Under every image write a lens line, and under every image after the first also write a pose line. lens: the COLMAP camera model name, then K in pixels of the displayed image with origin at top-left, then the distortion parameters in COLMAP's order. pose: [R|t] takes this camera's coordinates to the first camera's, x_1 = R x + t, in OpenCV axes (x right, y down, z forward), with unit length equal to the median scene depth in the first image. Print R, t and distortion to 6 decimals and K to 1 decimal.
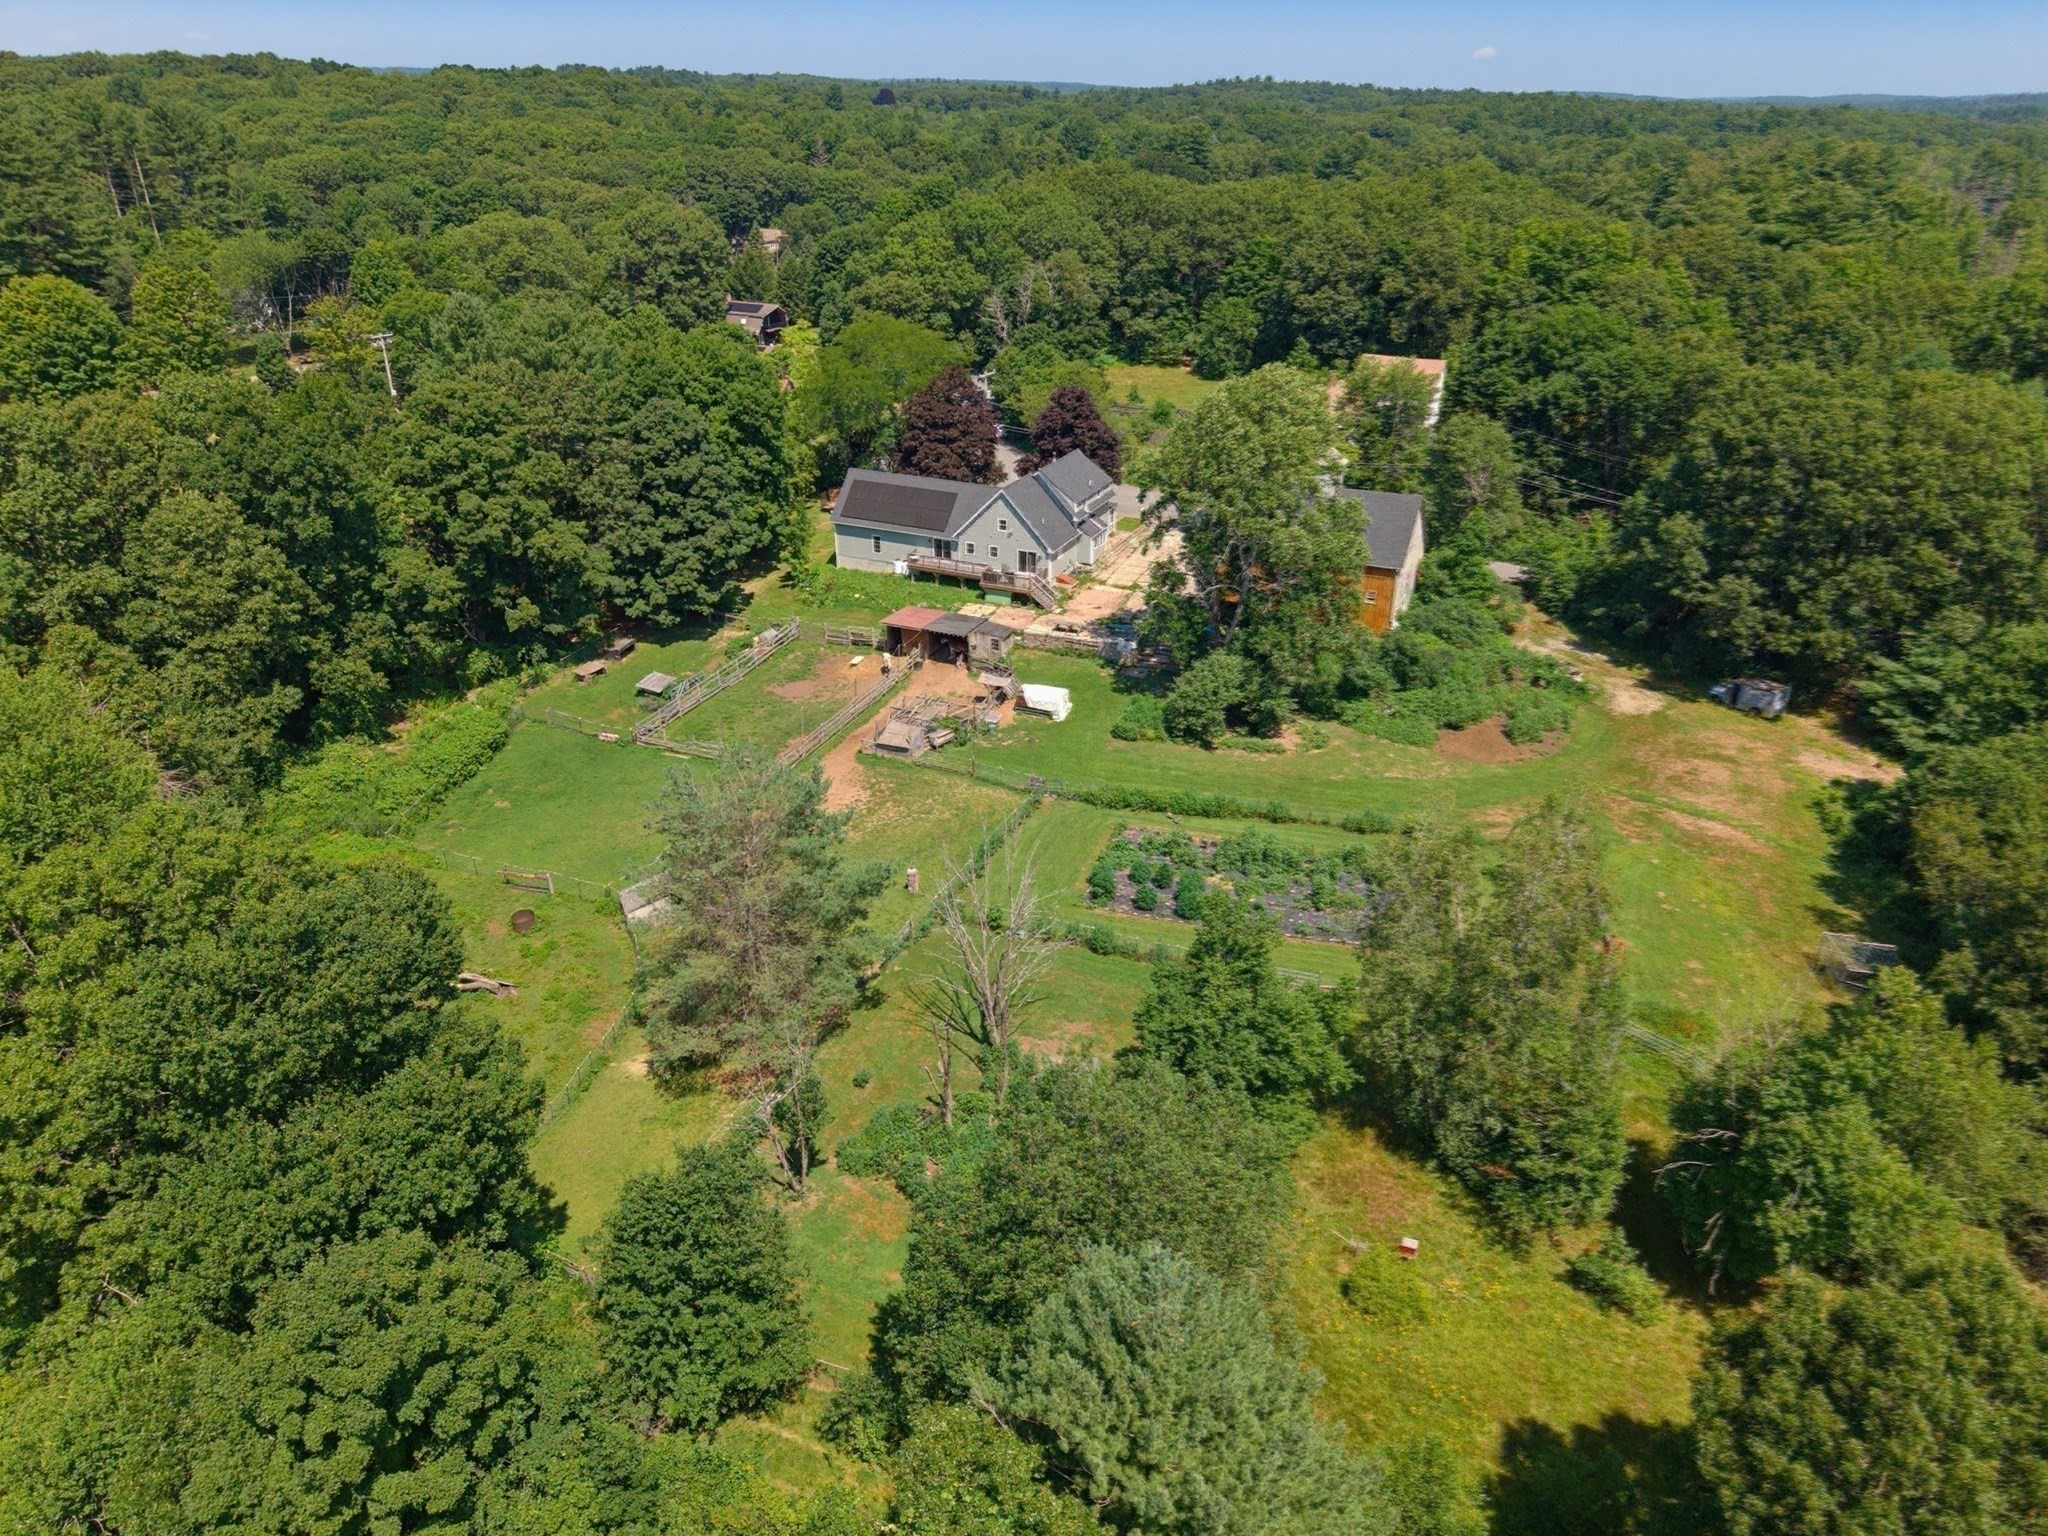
lens RADIAL K [[1398.8, 0, 1024.0], [0, 1398.8, 768.0], [0, 0, 1]] dist [0.022396, -0.021001]
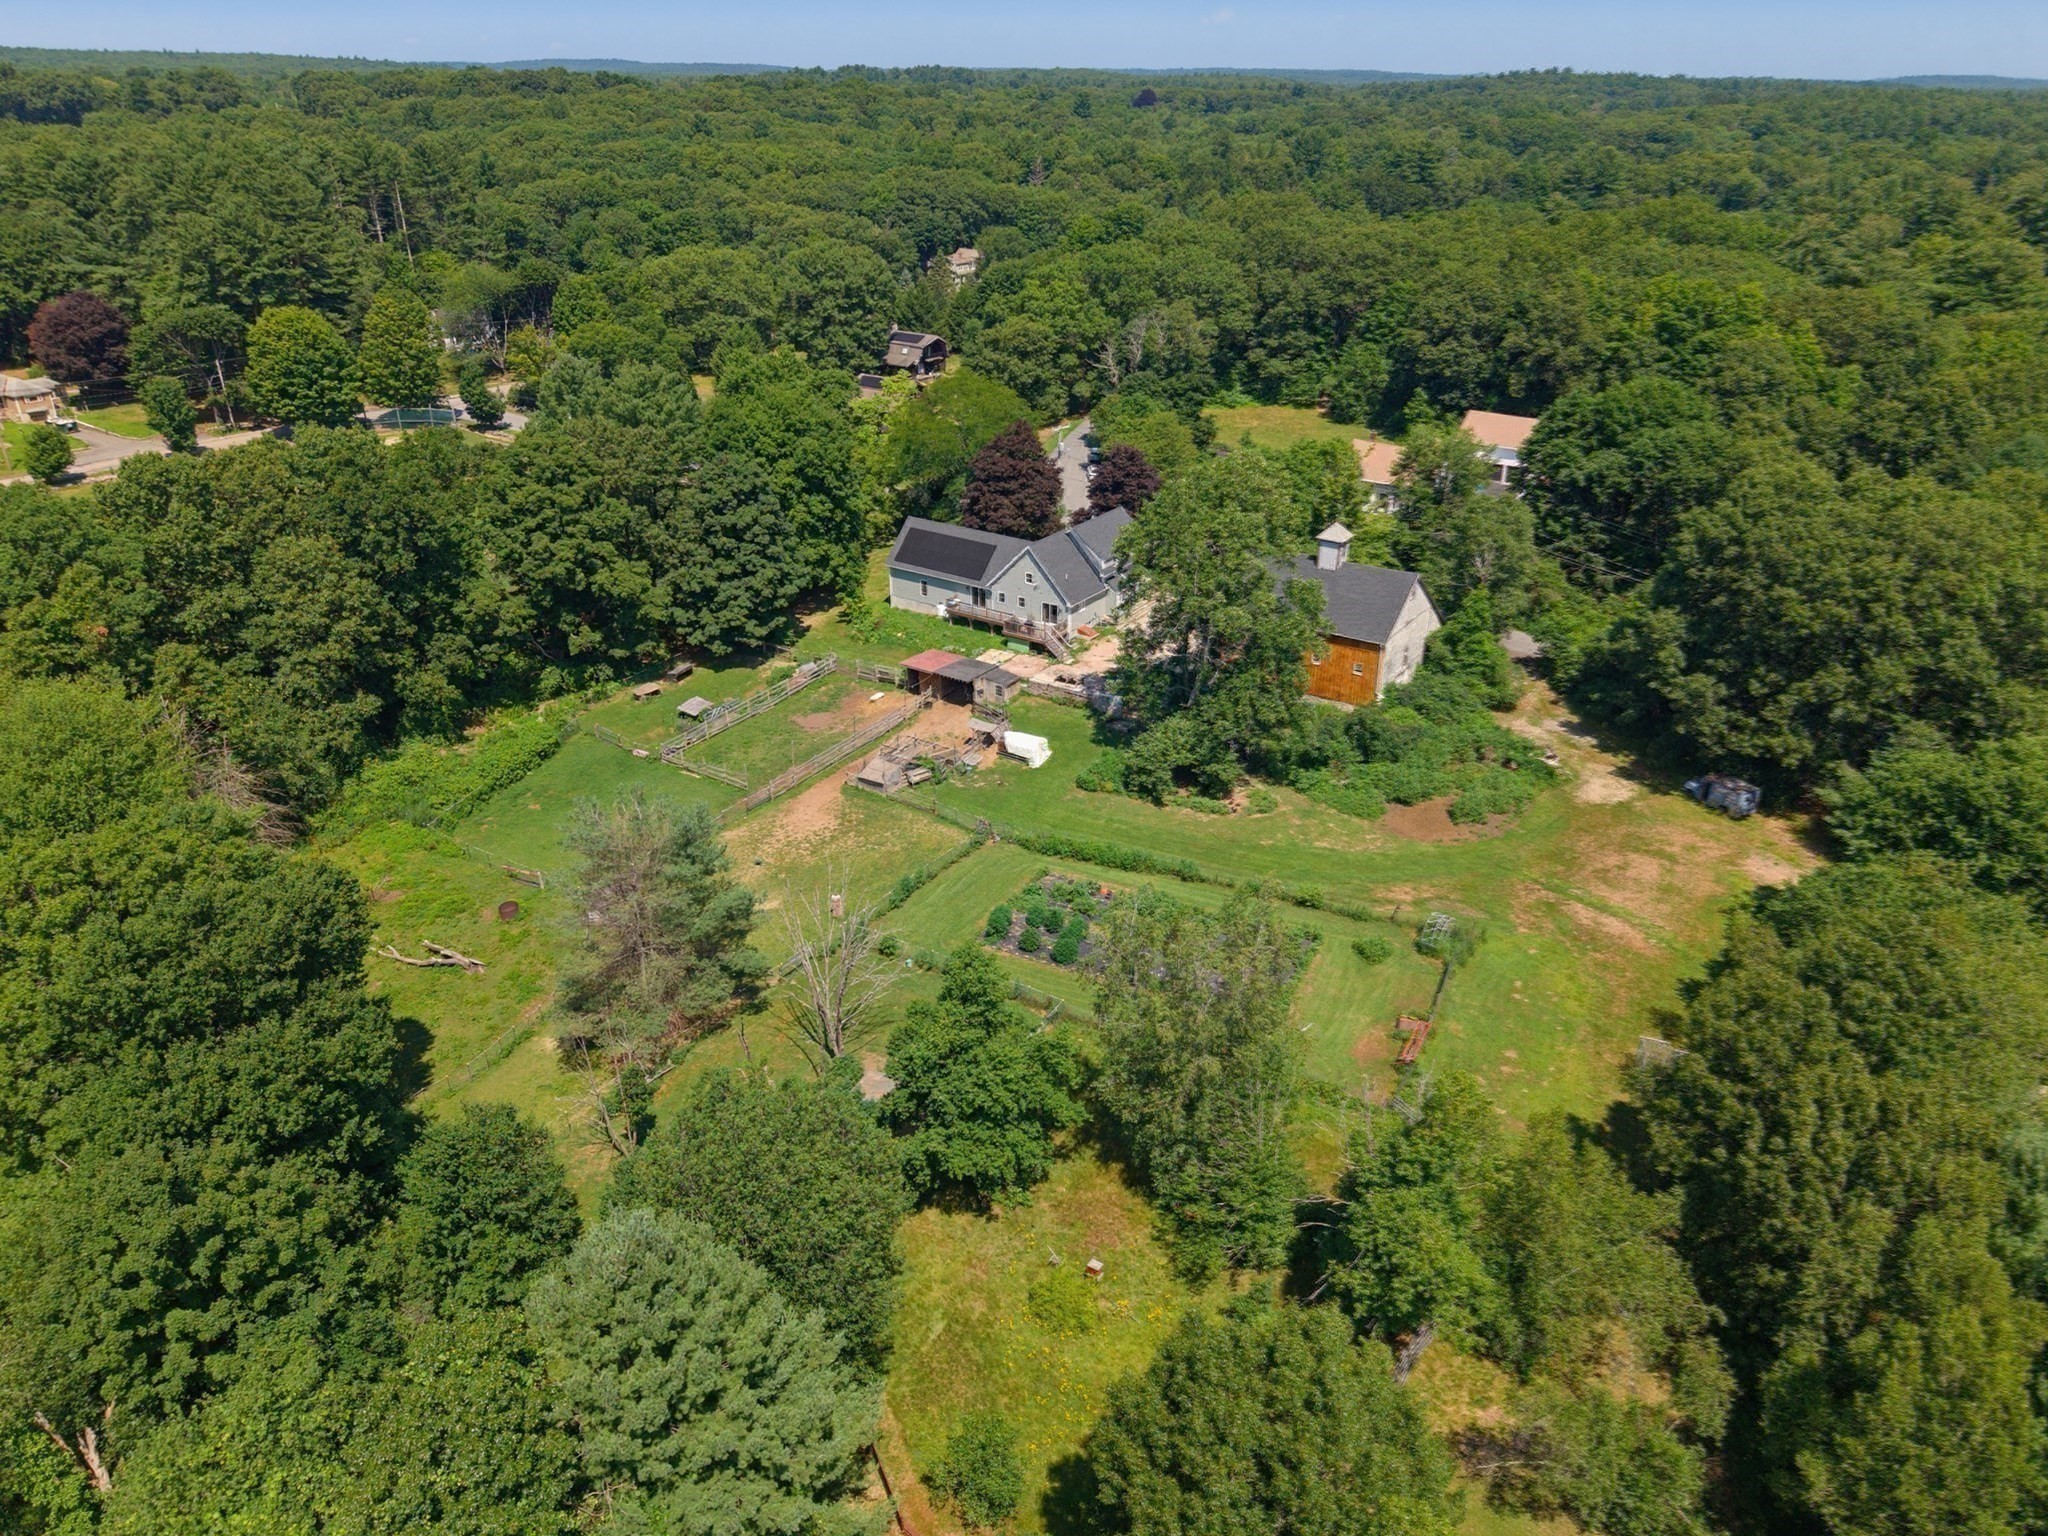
lens RADIAL K [[1432.8, 0, 1024.0], [0, 1432.8, 768.0], [0, 0, 1]] dist [0.041853, -0.051578]
pose [[0.982082, 0.074716, -0.173010, 0.195453], [-0.074968, 0.997173, 0.005087, -0.035703], [0.172901, 0.007974, 0.984907, -0.092626]]
